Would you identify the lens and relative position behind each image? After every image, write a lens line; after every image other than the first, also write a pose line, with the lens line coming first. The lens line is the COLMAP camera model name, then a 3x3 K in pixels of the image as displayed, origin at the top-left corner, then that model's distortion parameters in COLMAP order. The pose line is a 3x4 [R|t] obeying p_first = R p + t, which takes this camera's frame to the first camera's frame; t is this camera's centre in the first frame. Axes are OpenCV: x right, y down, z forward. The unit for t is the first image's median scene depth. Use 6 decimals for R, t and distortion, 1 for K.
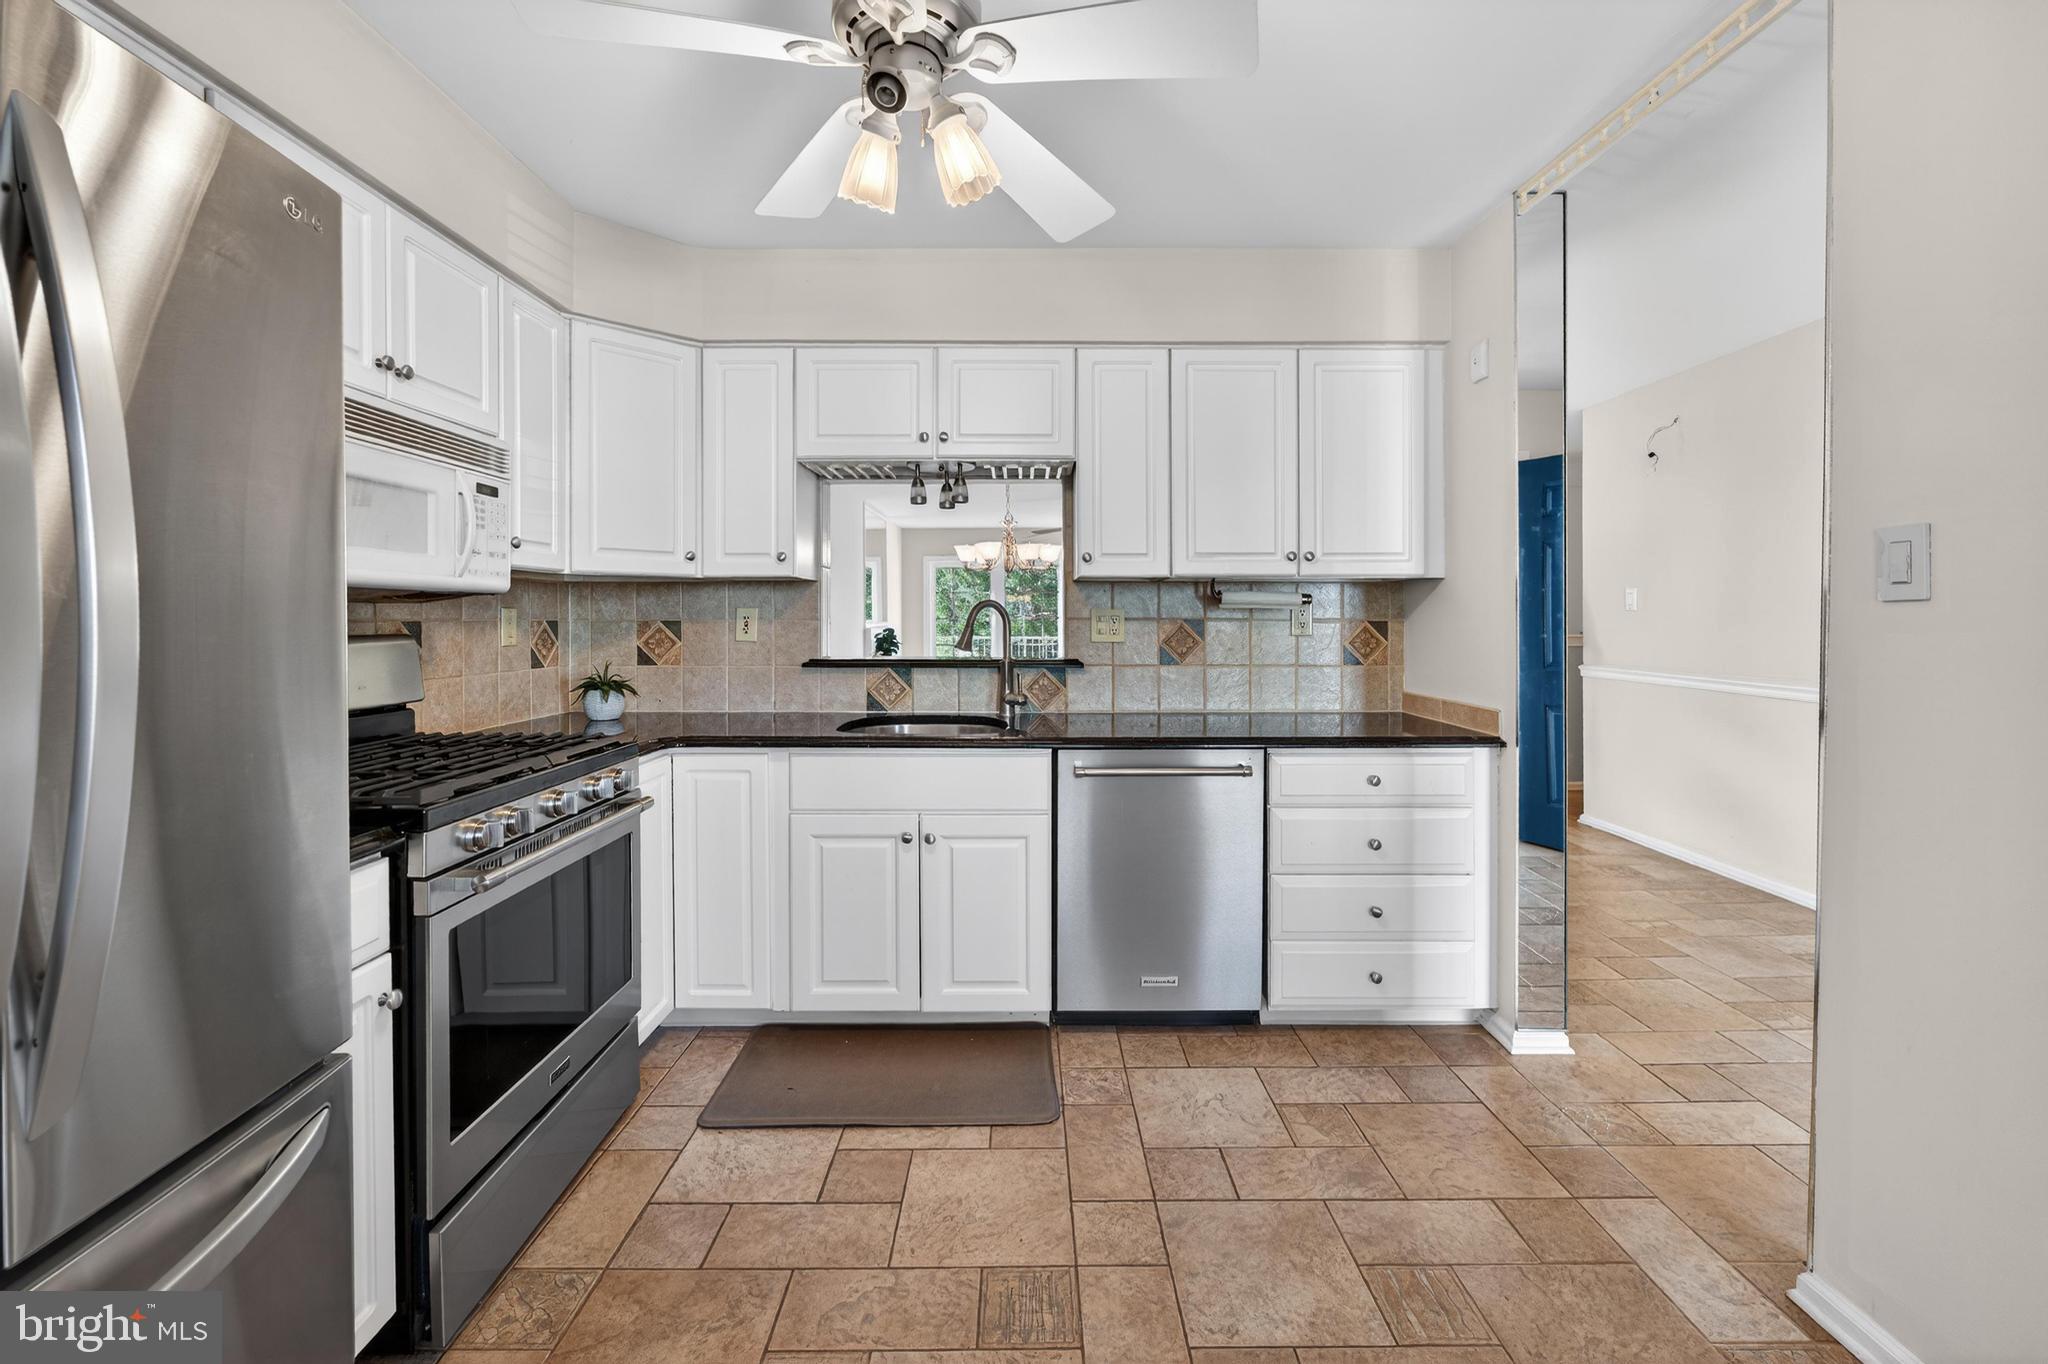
lens RADIAL K [[861.4, 0, 1015.6], [0, 861.4, 624.6], [0, 0, 1]] dist [-0.003630, 0.001828]
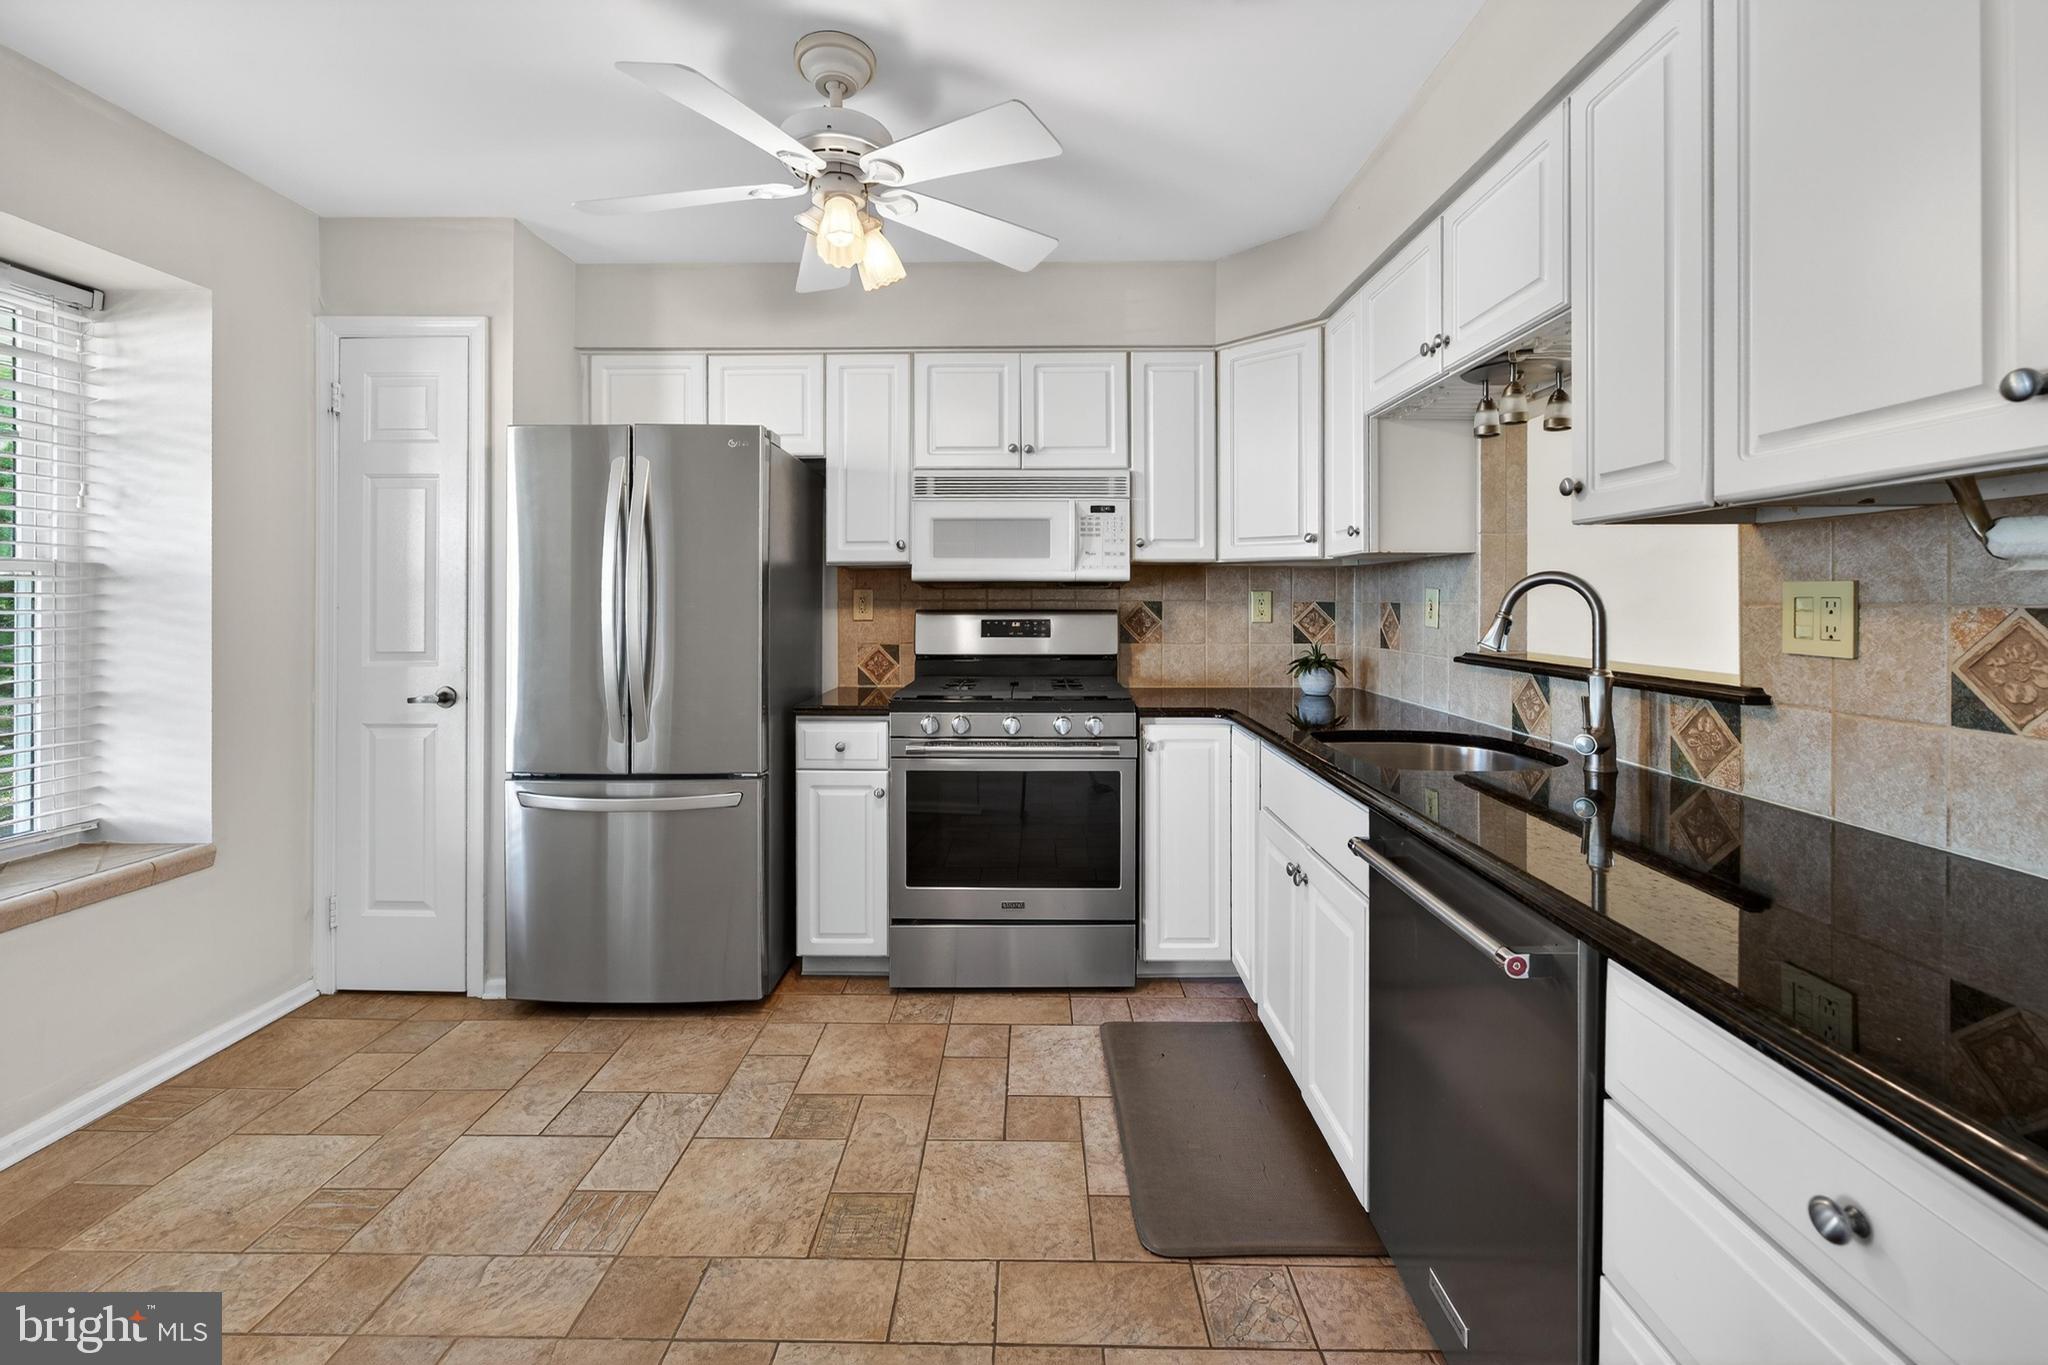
lens RADIAL K [[861.4, 0, 1022.2], [0, 861.4, 592.7], [0, 0, 1]] dist [-0.003630, 0.001828]
pose [[-0.019038, -0.006901, -0.999795, 0.628888], [-0.012703, 0.999897, -0.006659, -0.004794], [0.999738, 0.012574, -0.019123, 0.685206]]
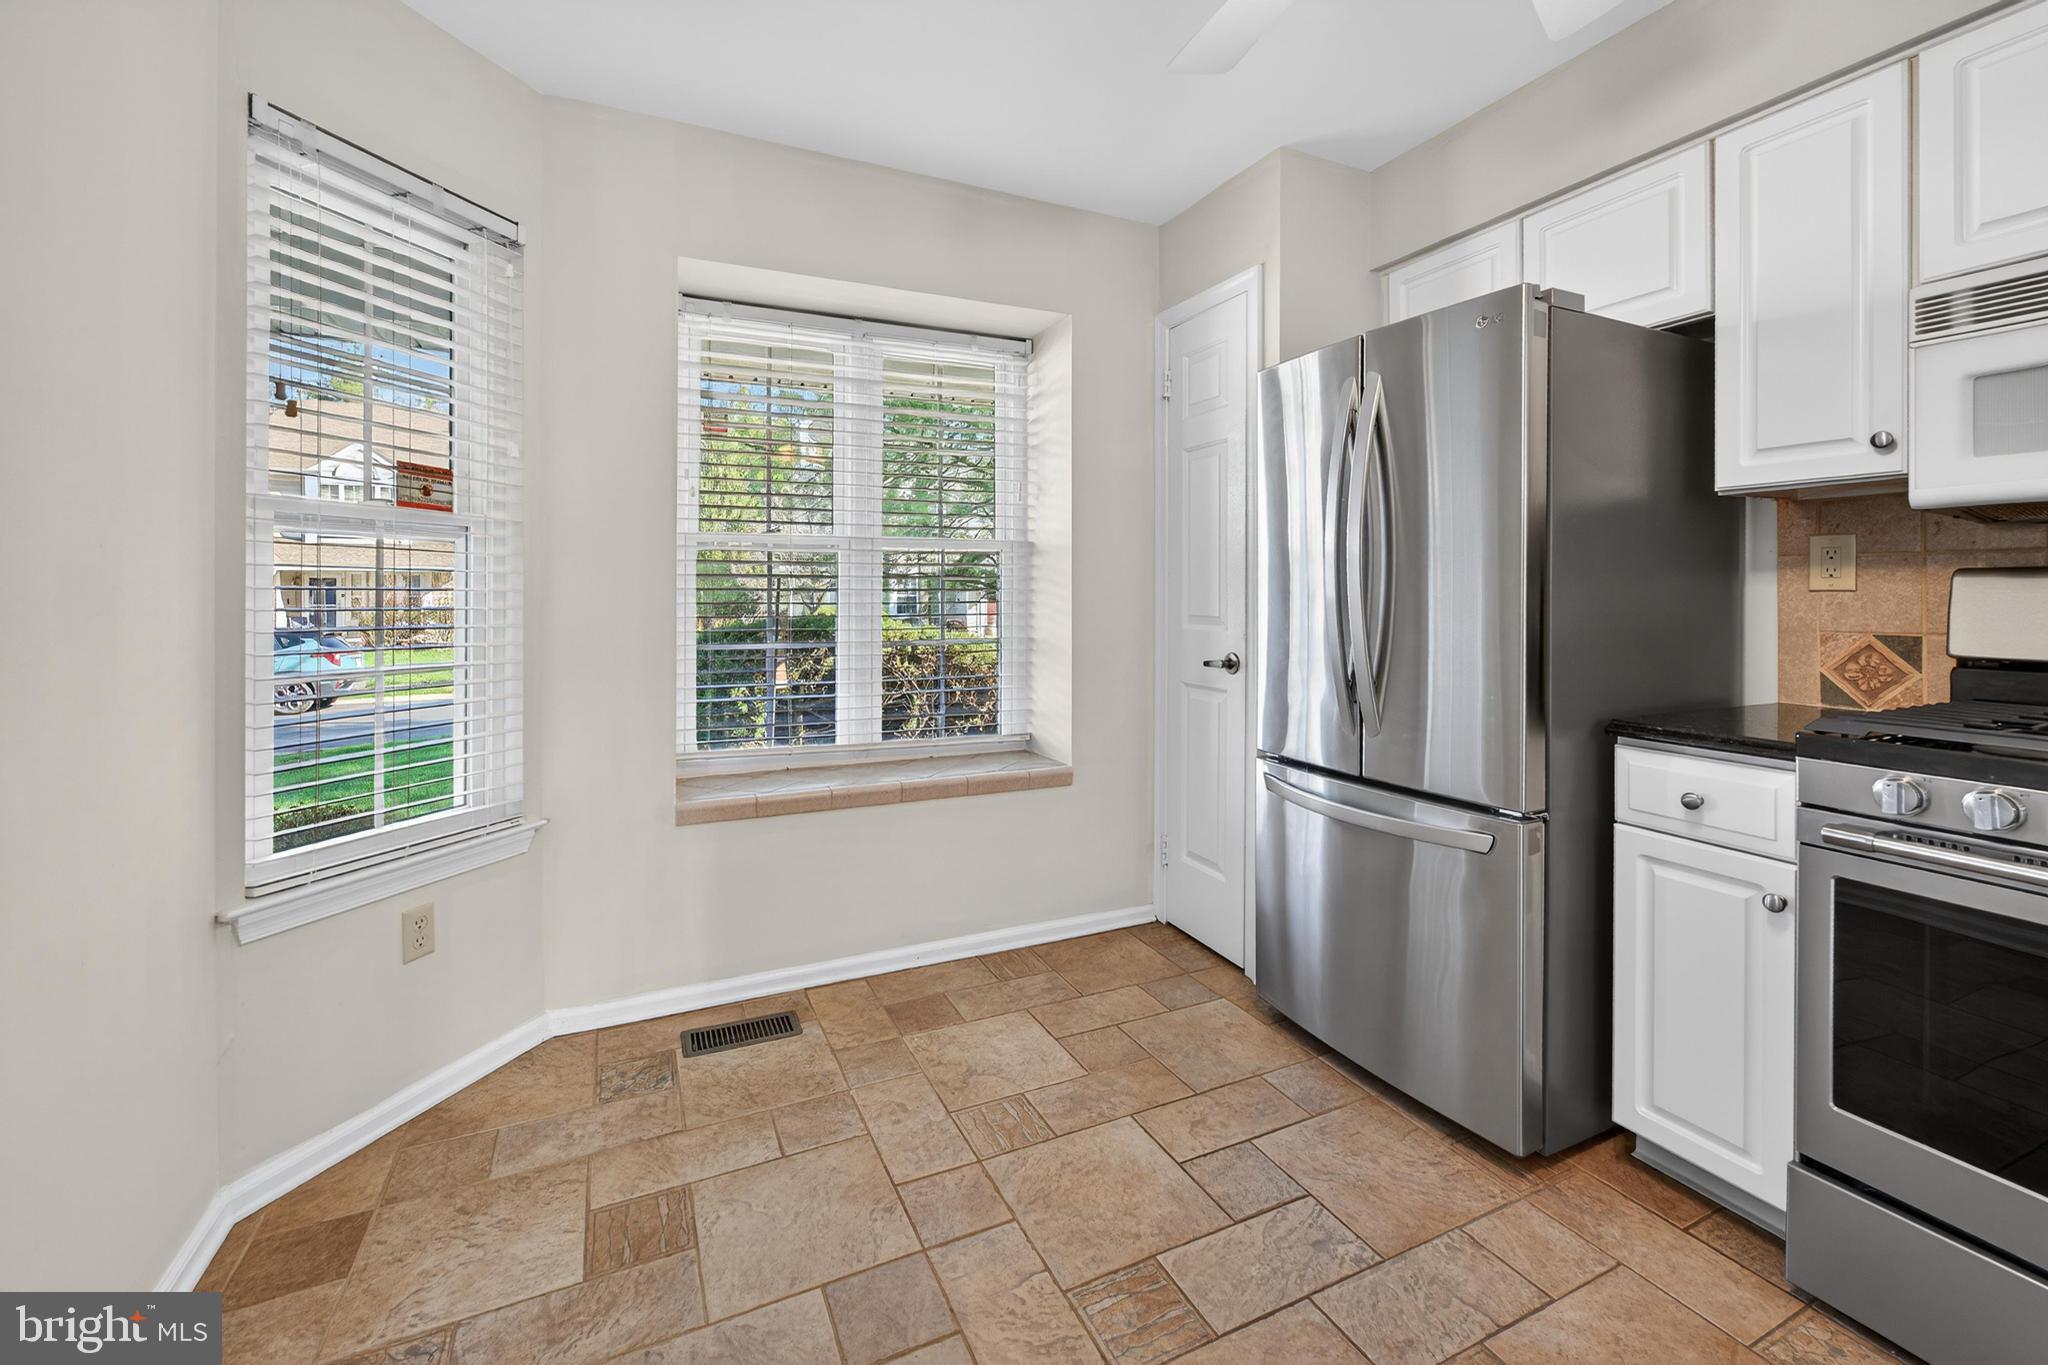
lens RADIAL K [[861.4, 0, 1022.7], [0, 861.4, 591.3], [0, 0, 1]] dist [-0.003630, 0.001828]
pose [[-0.907697, 0.003480, -0.419612, 0.286261], [-0.002238, 0.999911, 0.013135, 0.022470], [0.419621, 0.012862, -0.907608, 0.788439]]
